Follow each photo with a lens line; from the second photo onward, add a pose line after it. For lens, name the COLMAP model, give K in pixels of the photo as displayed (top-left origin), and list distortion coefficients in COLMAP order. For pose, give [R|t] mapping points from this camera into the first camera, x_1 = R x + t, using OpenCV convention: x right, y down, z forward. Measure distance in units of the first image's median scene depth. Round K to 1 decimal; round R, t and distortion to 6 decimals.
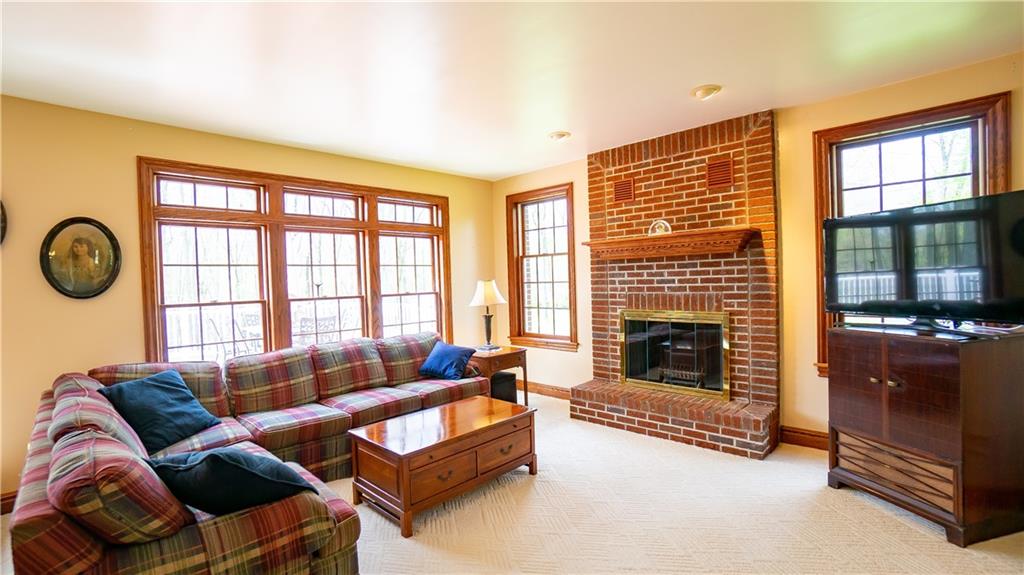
lens RADIAL K [[464.9, 0, 513.6], [0, 464.9, 282.7], [0, 0, 1]] dist [-0.016408, -0.000115]
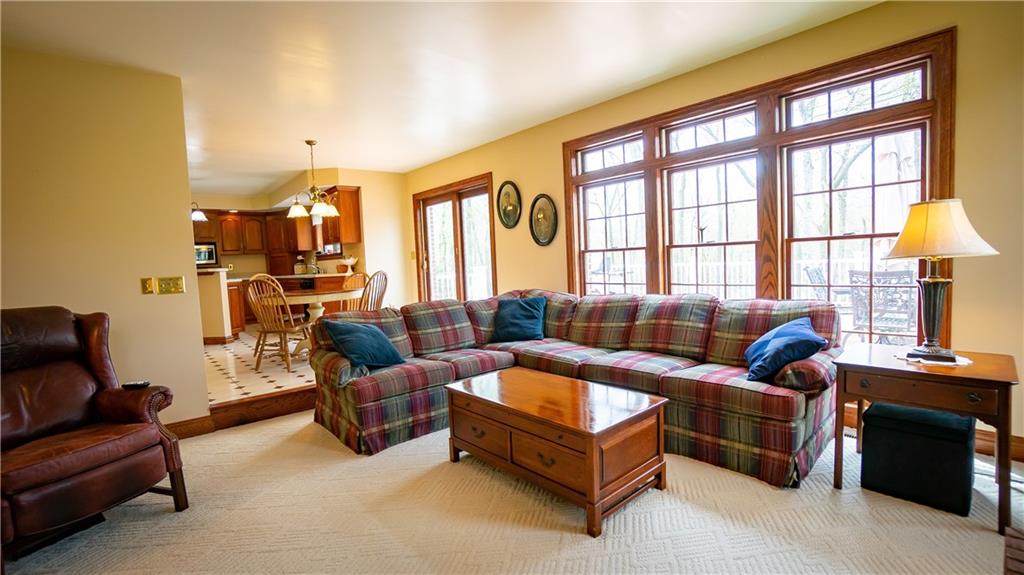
lens RADIAL K [[464.9, 0, 504.8], [0, 464.9, 291.2], [0, 0, 1]] dist [-0.016408, -0.000115]
pose [[-0.096060, 0.102336, -0.990101, 0.536621], [0.040359, 0.994283, 0.098852, 0.022726], [0.994557, -0.030464, -0.099641, 0.810468]]
